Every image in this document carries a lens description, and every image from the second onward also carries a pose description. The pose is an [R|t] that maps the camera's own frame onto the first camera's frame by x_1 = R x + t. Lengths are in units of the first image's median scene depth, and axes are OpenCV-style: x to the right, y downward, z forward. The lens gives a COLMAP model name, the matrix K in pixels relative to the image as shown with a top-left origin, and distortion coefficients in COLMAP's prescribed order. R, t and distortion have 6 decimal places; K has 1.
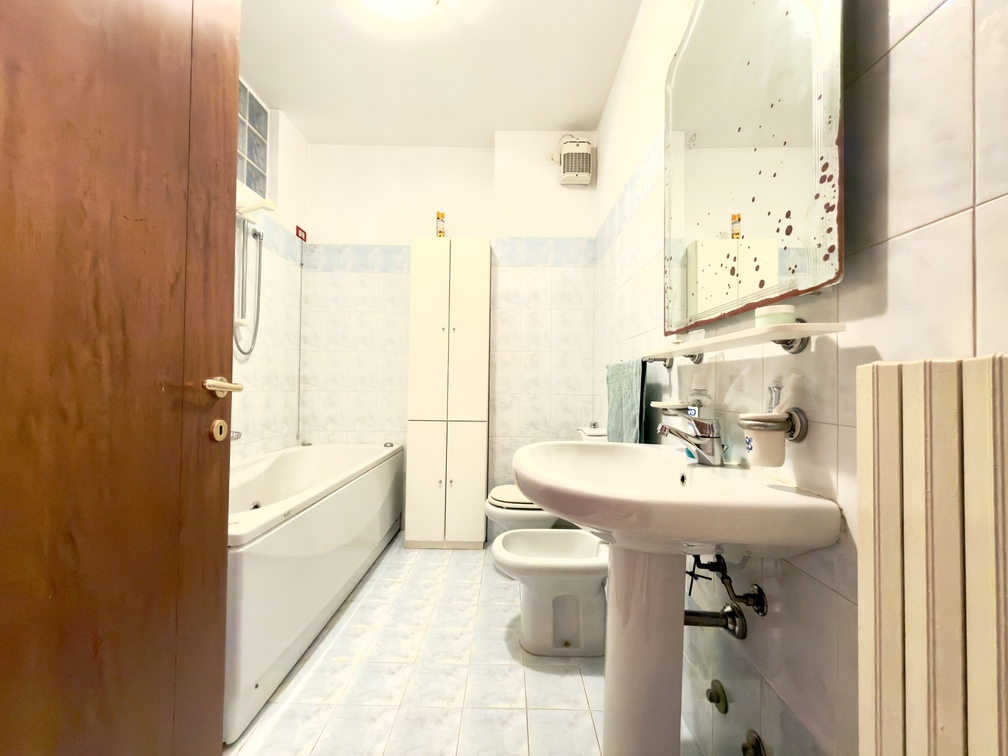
lens RADIAL K [[403.0, 0, 504.0], [0, 403.0, 378.0], [0, 0, 1]] dist [-0.000320, -0.000215]
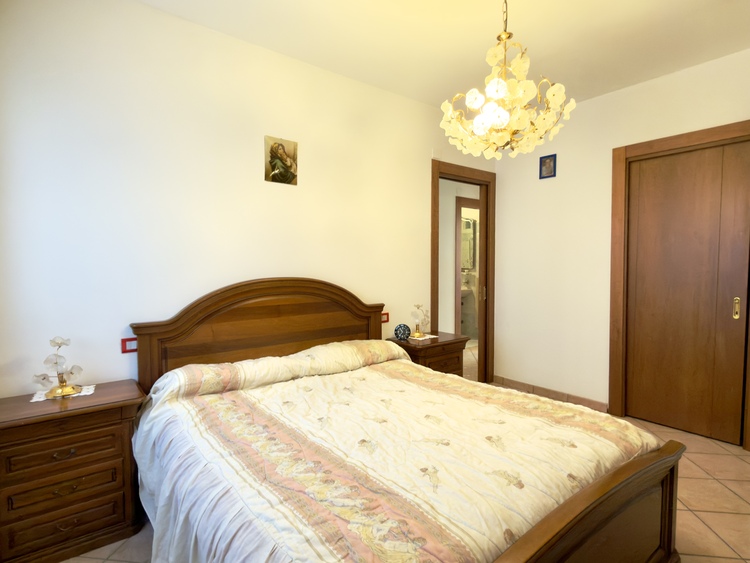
lens RADIAL K [[390.7, 0, 375.0], [0, 390.7, 281.5], [0, 0, 1]] dist [-0.000462, 0.000564]
pose [[0.785343, -0.038418, 0.617868, -7.402405], [-0.001844, 0.997923, 0.064393, -0.546555], [-0.619058, -0.051710, 0.783641, -5.381834]]
